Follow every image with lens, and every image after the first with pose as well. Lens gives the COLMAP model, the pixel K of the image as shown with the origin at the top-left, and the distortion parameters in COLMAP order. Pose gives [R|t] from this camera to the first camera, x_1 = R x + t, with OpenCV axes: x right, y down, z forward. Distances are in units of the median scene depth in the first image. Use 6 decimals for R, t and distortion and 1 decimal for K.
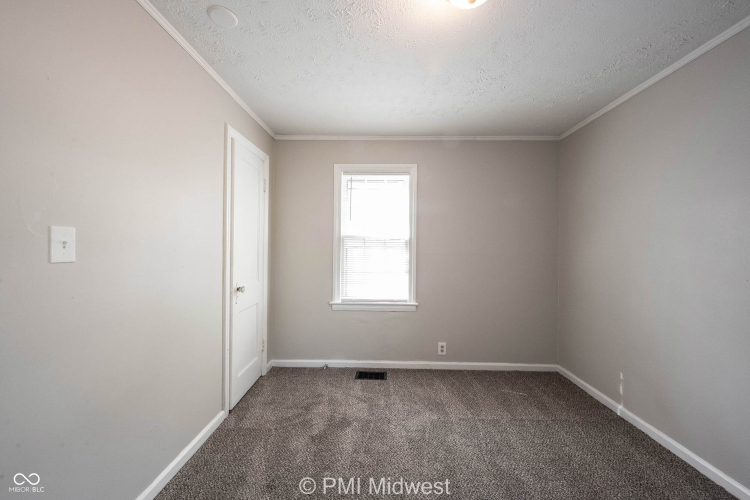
lens RADIAL K [[294.1, 0, 373.1], [0, 294.1, 249.9], [0, 0, 1]] dist [0.000540, 0.000159]
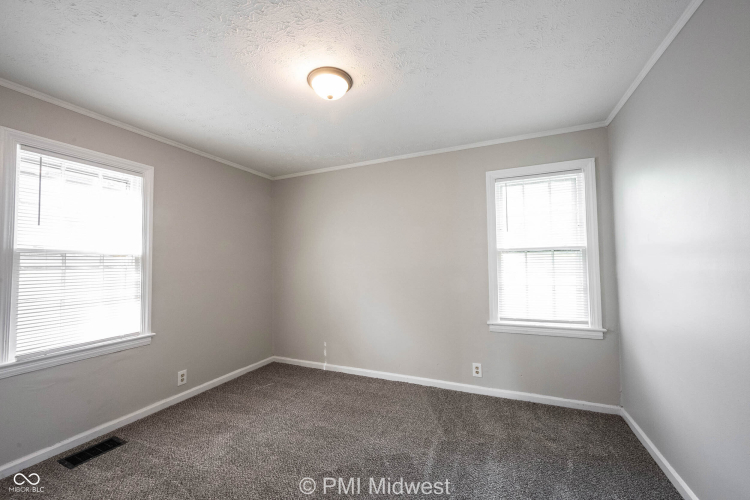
lens RADIAL K [[294.1, 0, 373.1], [0, 294.1, 249.9], [0, 0, 1]] dist [0.000540, 0.000159]
pose [[0.391298, 0.025589, 0.919908, -0.395401], [0.023889, 0.998994, -0.037951, -0.006511], [-0.919954, 0.036826, 0.390293, 0.102123]]
